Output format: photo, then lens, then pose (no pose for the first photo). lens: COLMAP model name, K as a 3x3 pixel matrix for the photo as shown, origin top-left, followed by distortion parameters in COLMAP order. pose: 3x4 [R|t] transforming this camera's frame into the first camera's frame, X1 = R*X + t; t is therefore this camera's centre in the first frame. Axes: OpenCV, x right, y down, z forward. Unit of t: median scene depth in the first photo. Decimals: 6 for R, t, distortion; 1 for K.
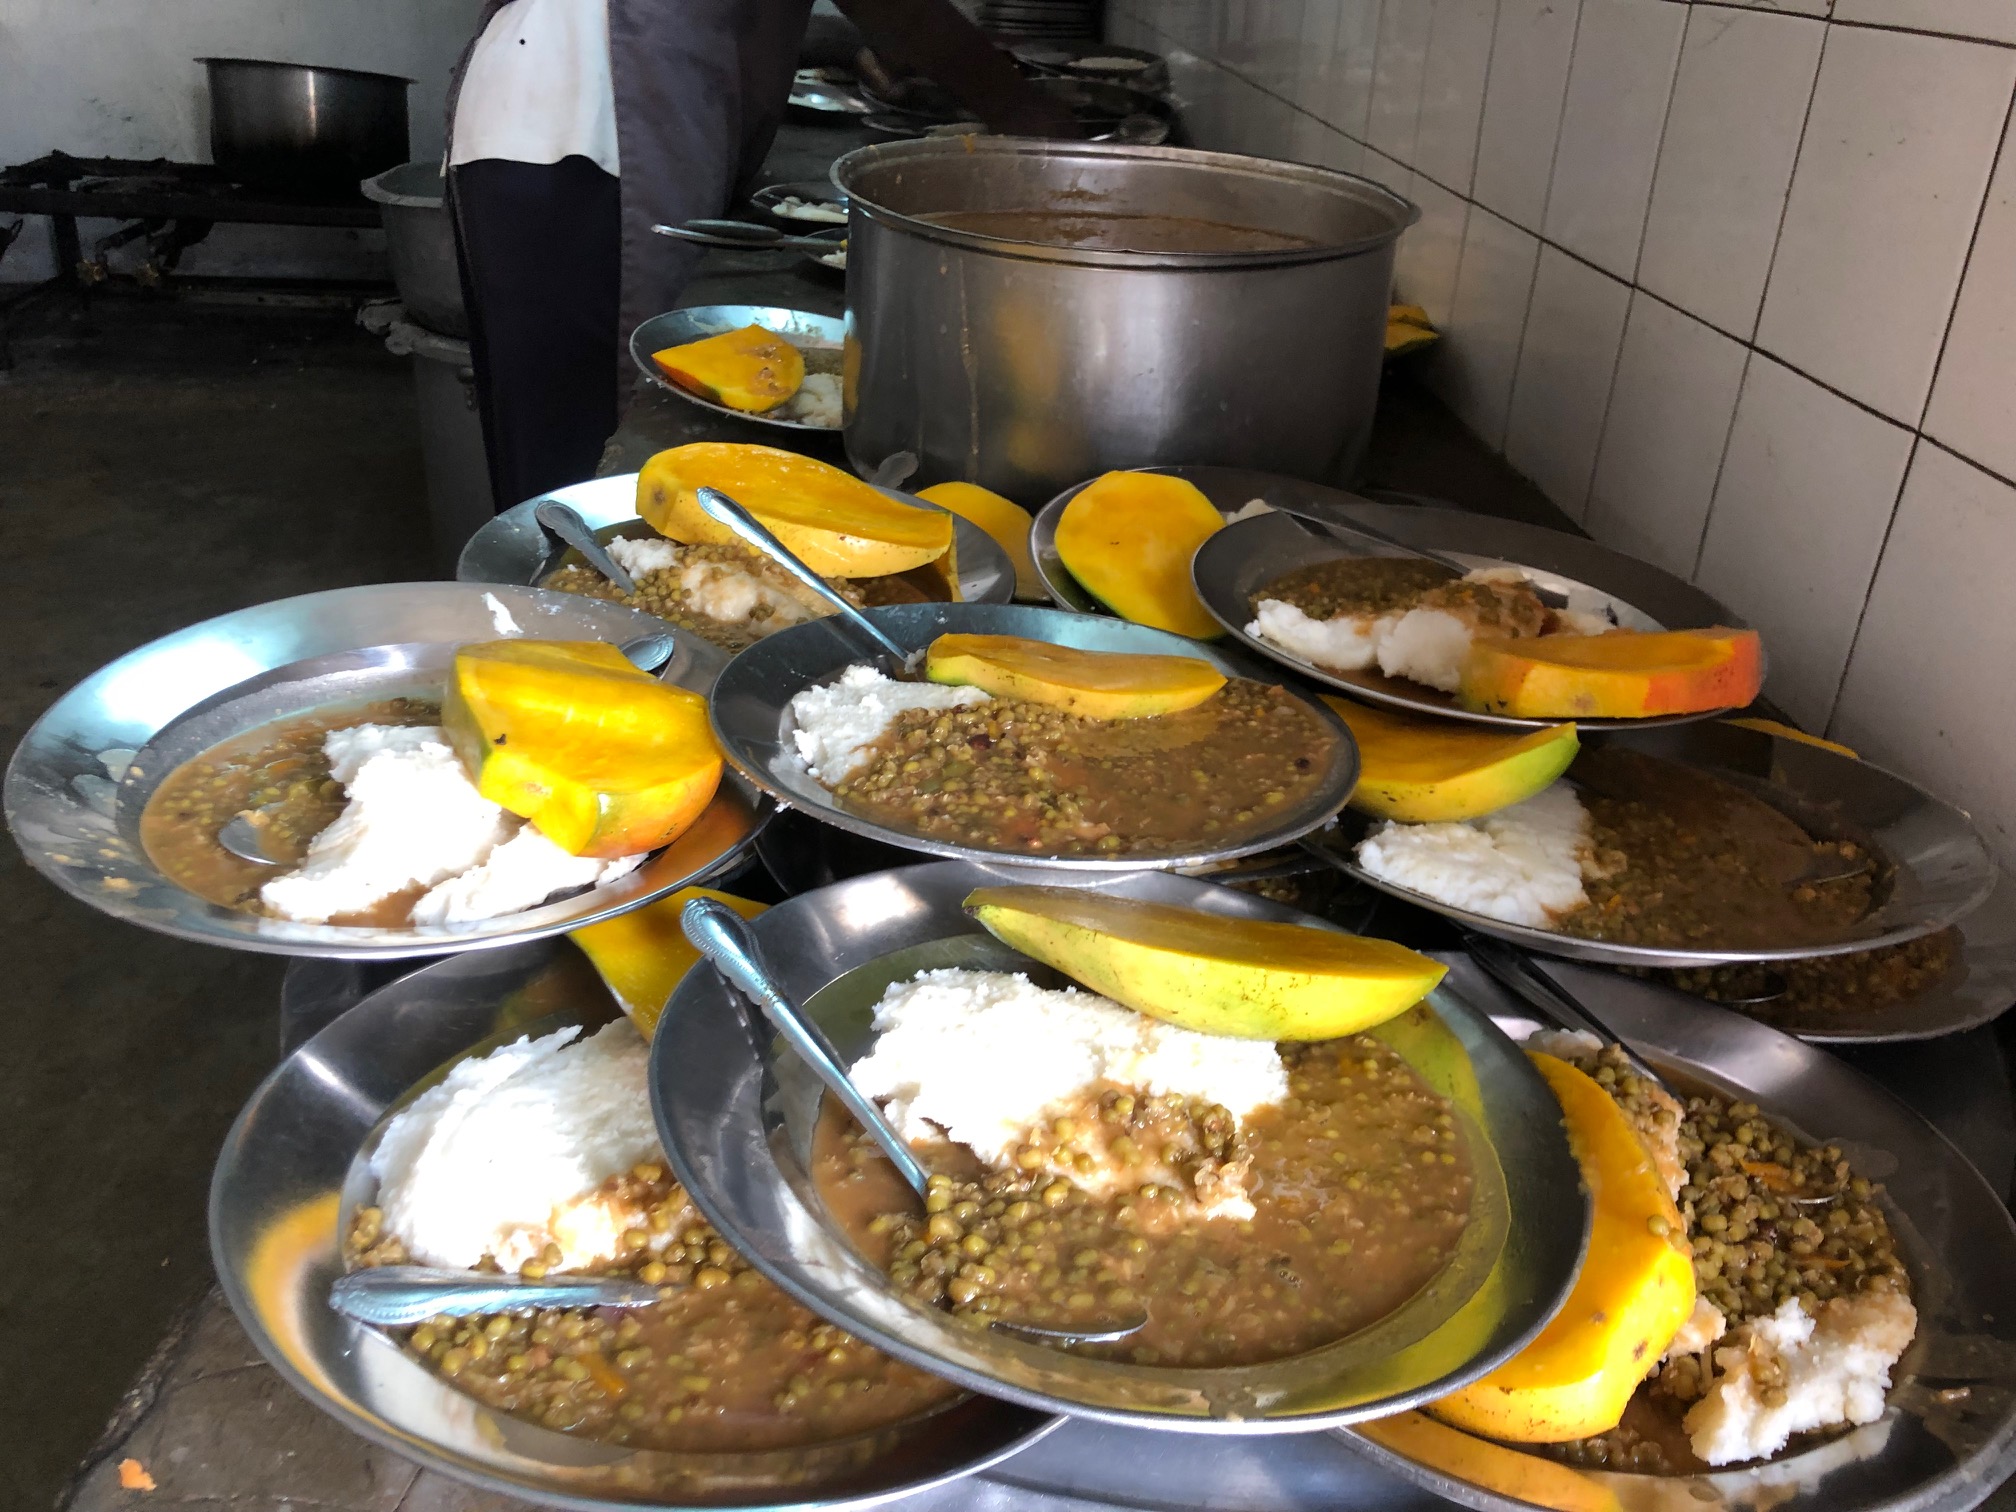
lens RADIAL K [[1779.8, 0, 1008.0], [0, 1779.8, 756.0], [0, 0, 1]] dist [0.101833, 0.000425]
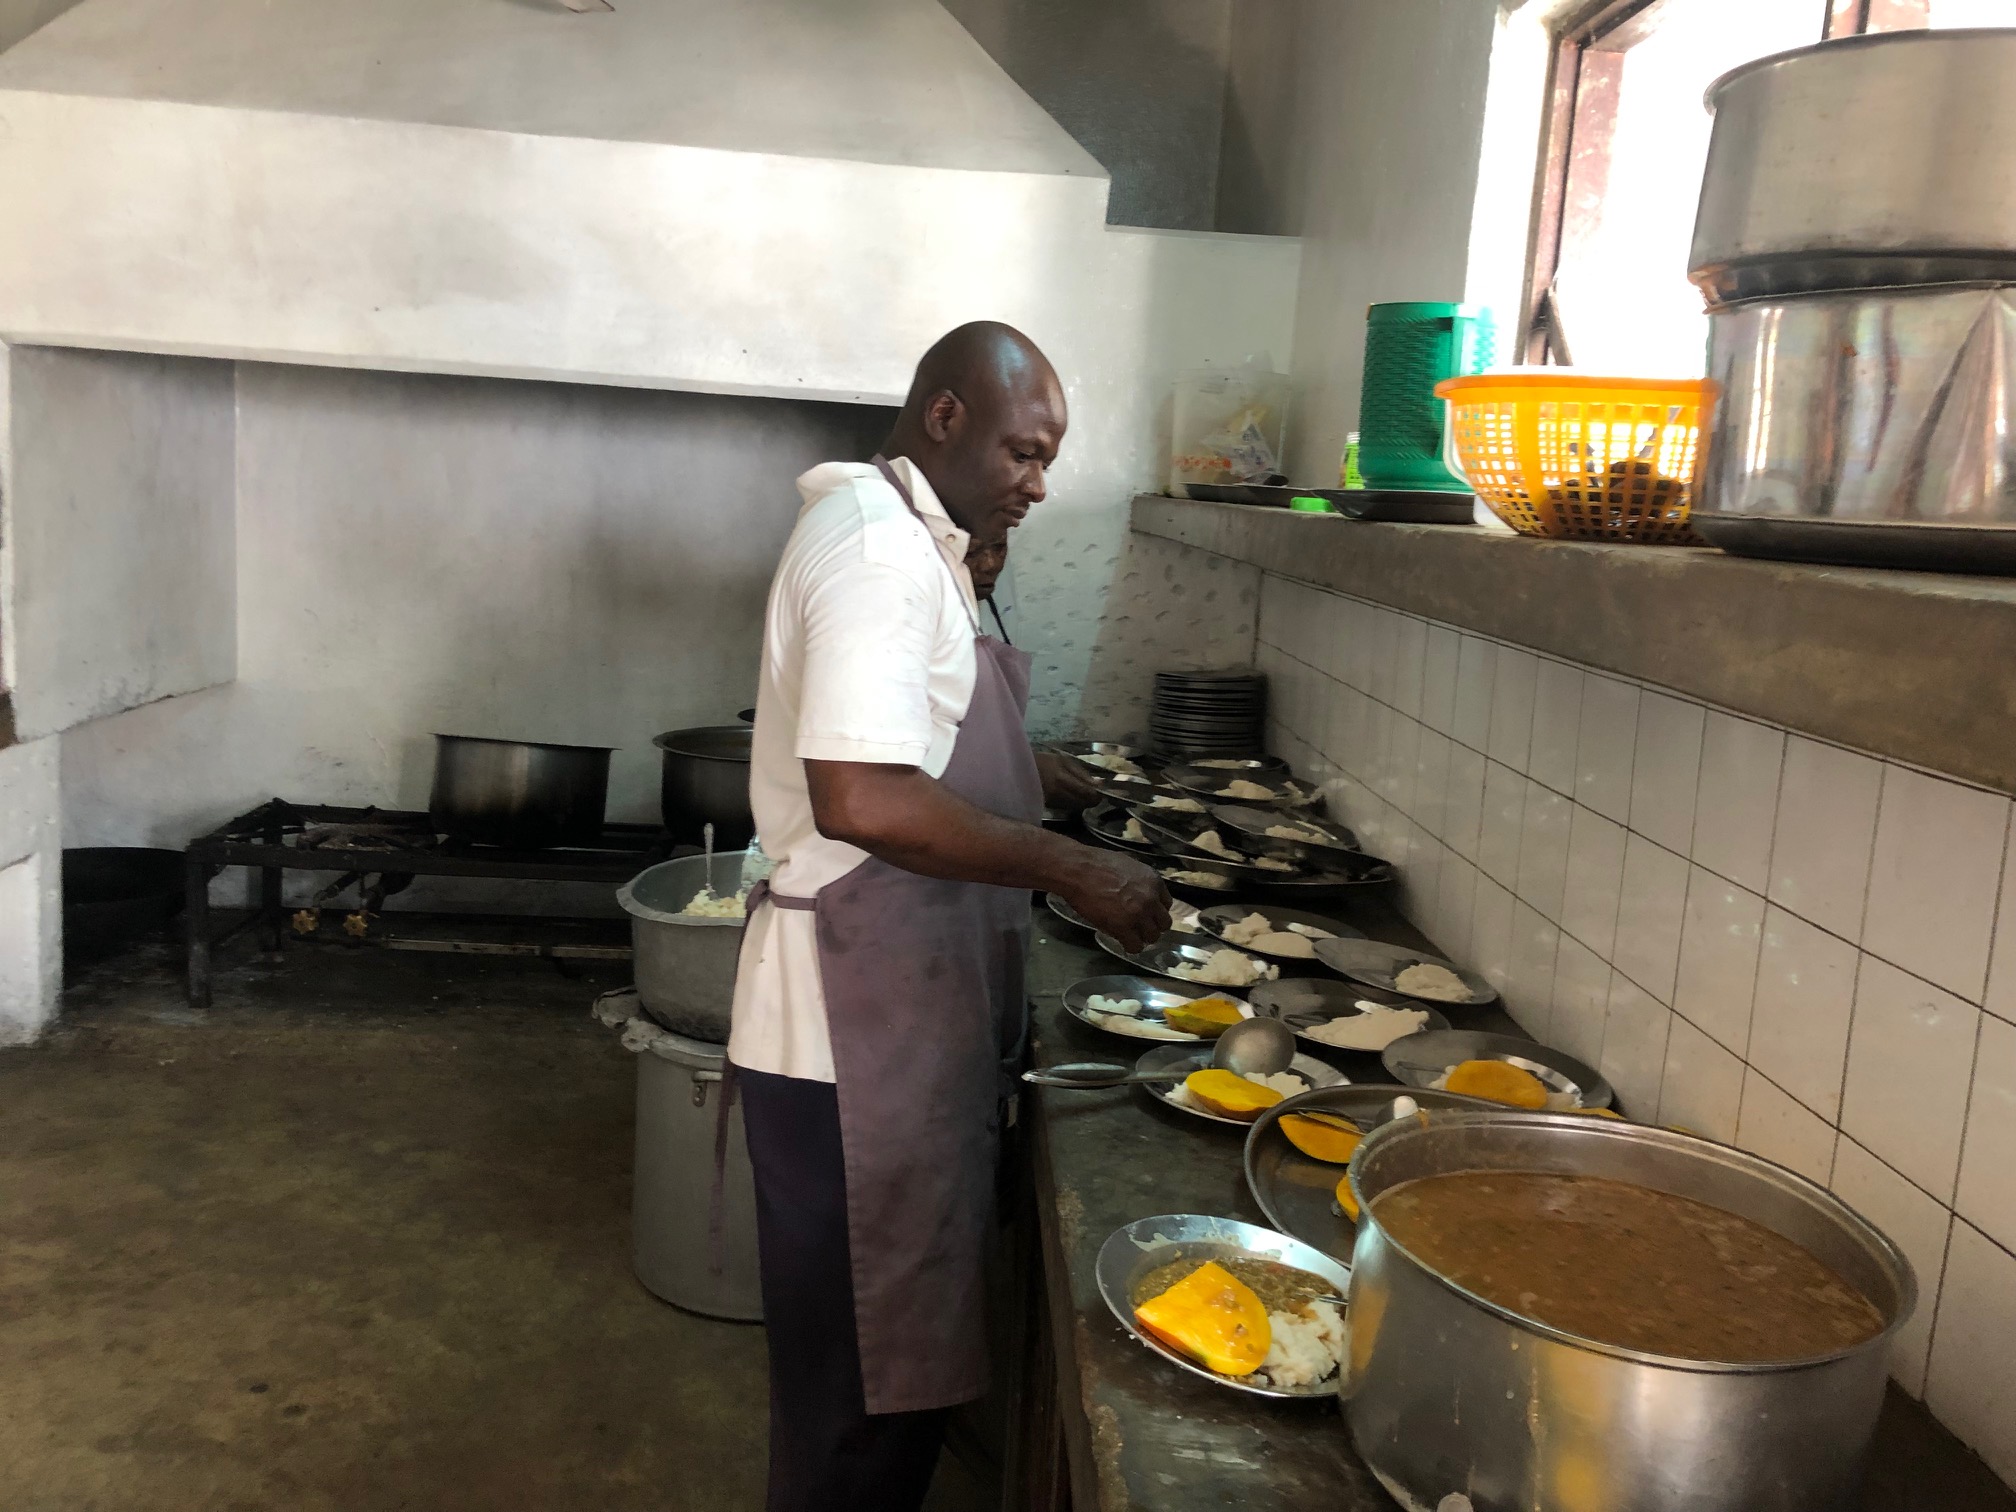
lens RADIAL K [[1779.8, 0, 1008.0], [0, 1779.8, 756.0], [0, 0, 1]] dist [0.101833, 0.000425]
pose [[0.999022, 0.027976, -0.034250, -0.083604], [-0.037150, 0.951052, -0.306789, -0.069840], [0.023990, 0.307761, 0.951161, -0.041279]]
